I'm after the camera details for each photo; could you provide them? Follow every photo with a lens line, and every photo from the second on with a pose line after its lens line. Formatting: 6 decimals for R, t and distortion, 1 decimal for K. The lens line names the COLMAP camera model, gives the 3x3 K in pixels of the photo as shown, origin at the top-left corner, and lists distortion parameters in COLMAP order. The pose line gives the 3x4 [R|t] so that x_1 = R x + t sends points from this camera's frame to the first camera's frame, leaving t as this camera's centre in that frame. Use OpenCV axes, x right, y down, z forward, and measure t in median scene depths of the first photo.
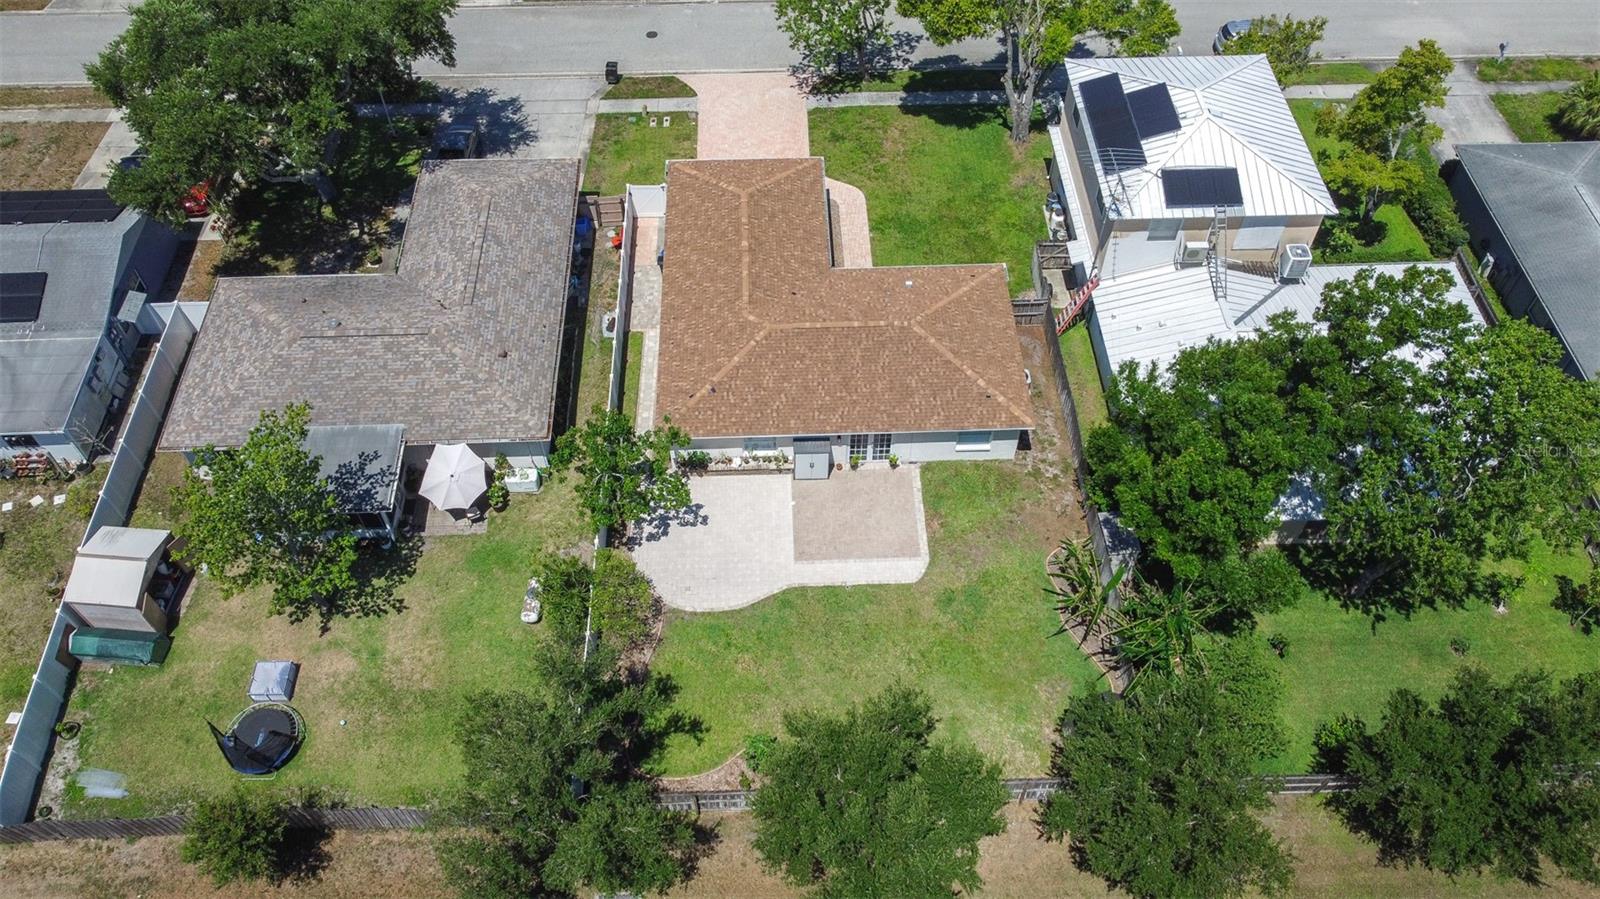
lens RADIAL K [[1213.0, 0, 792.8], [0, 1213.0, 446.4], [0, 0, 1]] dist [-0.000967, -0.003290]
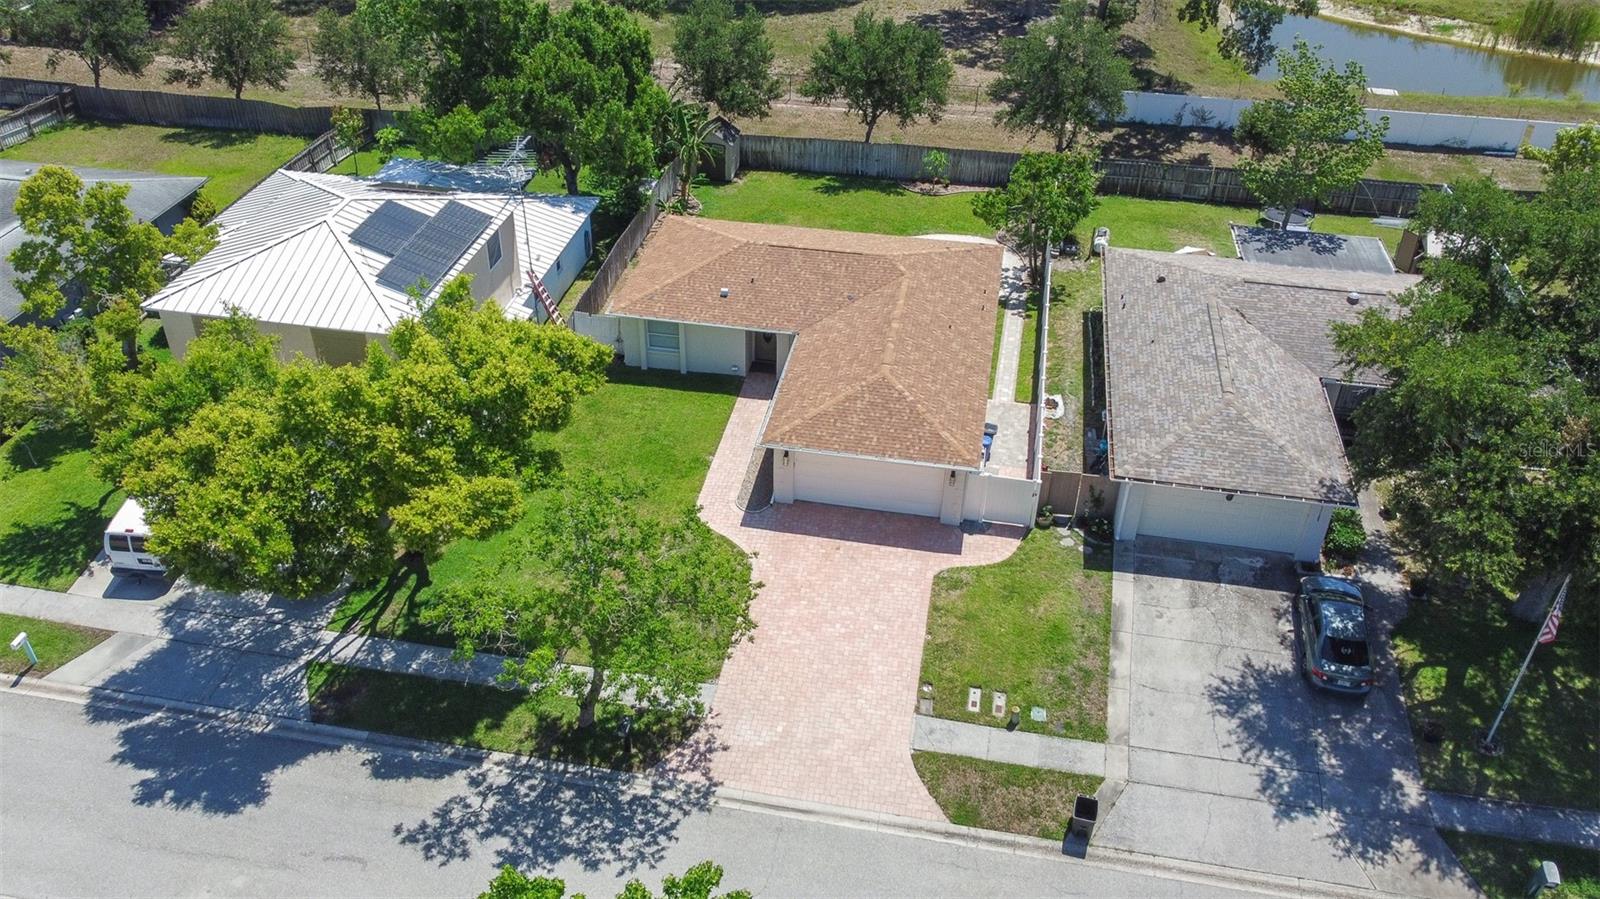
lens RADIAL K [[1268.7, 0, 758.8], [0, 1268.7, 464.3], [0, 0, 1]] dist [-0.004407, 0.000951]
pose [[-0.972987, -0.131165, 0.189978, -0.137963], [0.184211, 0.054896, 0.981353, -1.135060], [-0.139148, 0.989839, -0.029251, 1.226004]]
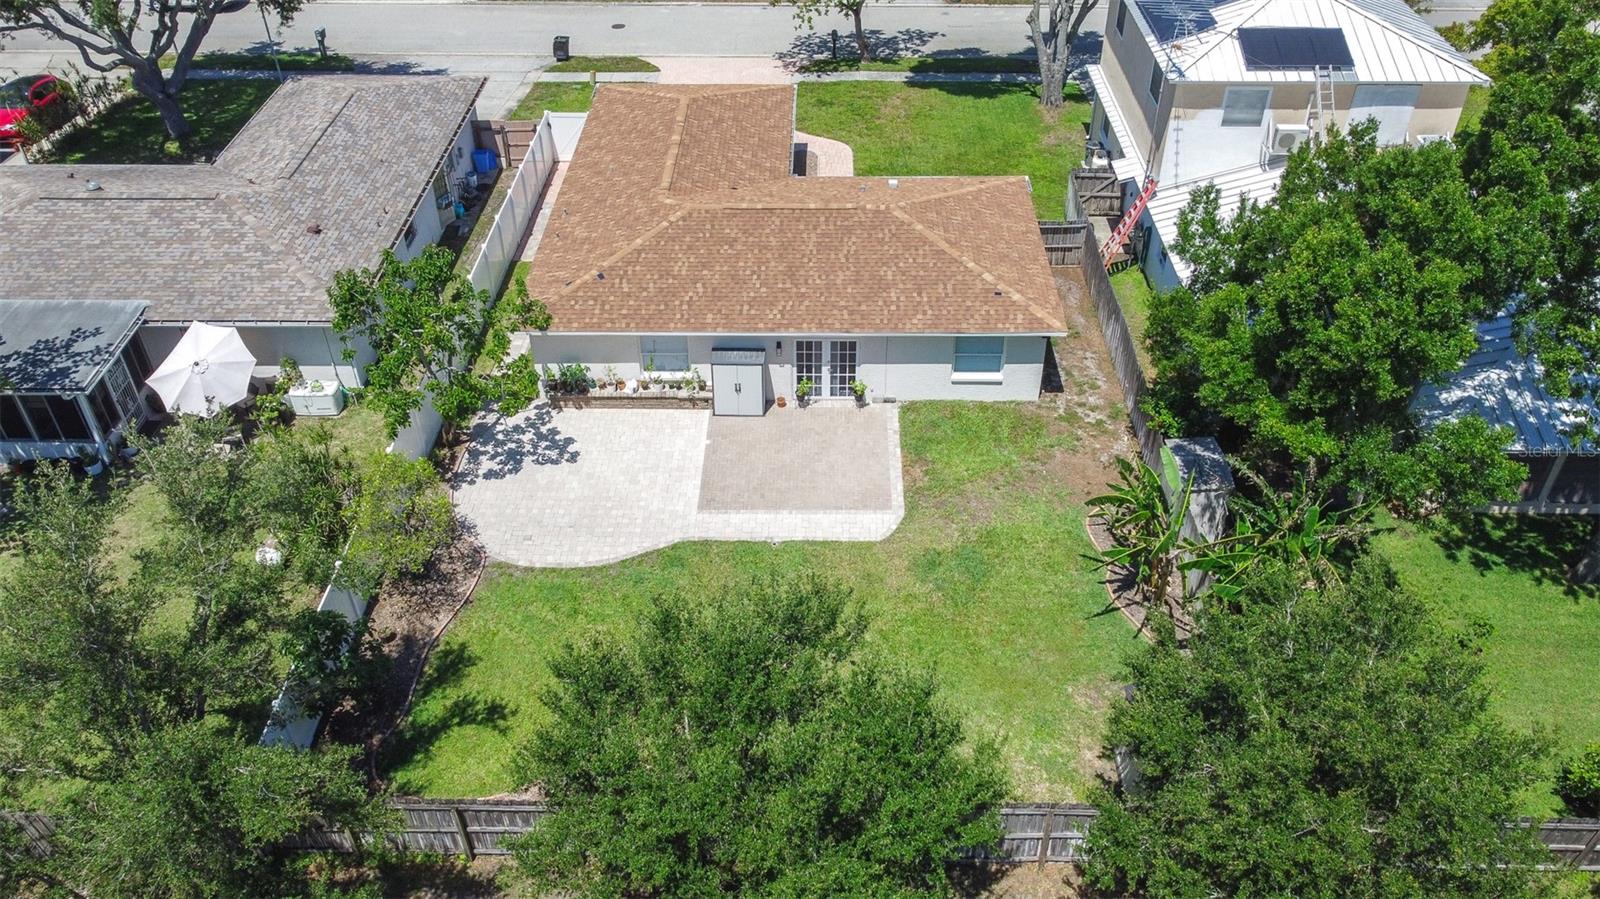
lens RADIAL K [[1230.1, 0, 805.4], [0, 1230.1, 448.2], [0, 0, 1]] dist [-0.002464, 0.000885]
pose [[0.998876, 0.029369, -0.037214, 0.079784], [-0.037246, 0.971811, -0.232802, 0.206651], [0.029328, 0.233927, 0.971812, 0.337028]]
